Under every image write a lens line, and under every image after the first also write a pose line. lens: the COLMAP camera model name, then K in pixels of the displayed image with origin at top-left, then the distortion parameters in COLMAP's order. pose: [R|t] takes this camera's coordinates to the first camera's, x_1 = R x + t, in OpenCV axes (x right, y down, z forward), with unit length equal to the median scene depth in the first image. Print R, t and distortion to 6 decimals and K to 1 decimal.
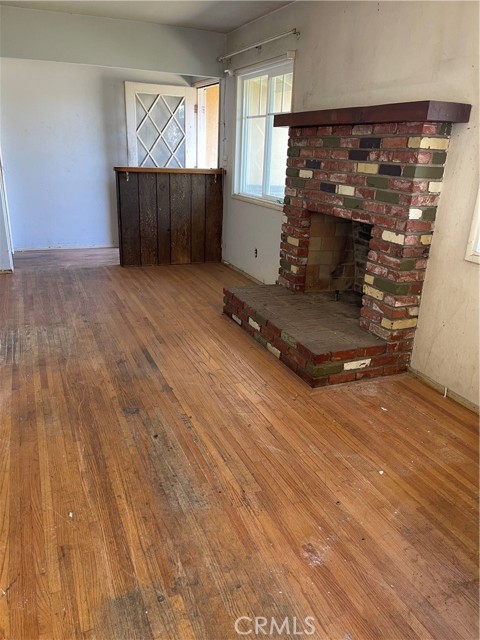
lens RADIAL K [[481.9, 0, 240.0], [0, 481.9, 320.0], [0, 0, 1]] dist [0.085531, -0.116467]
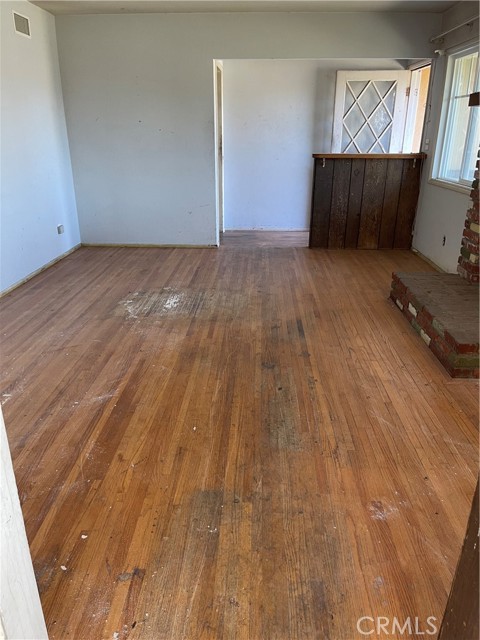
lens RADIAL K [[481.9, 0, 240.0], [0, 481.9, 320.0], [0, 0, 1]] dist [0.085531, -0.116467]
pose [[0.901175, 0.123092, -0.415611, 0.142601], [-0.114541, 0.992374, 0.045553, 0.027387], [0.418048, 0.006554, 0.908401, -0.055081]]
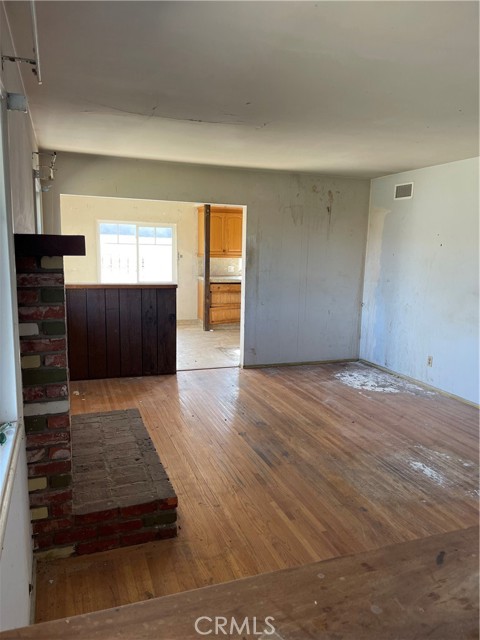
lens RADIAL K [[481.9, 0, 240.0], [0, 481.9, 320.0], [0, 0, 1]] dist [0.085531, -0.116467]
pose [[-0.996674, -0.066810, 0.046658, -0.165408], [-0.036627, 0.878750, 0.475875, -0.735932], [-0.072794, 0.472583, -0.878274, 1.845192]]
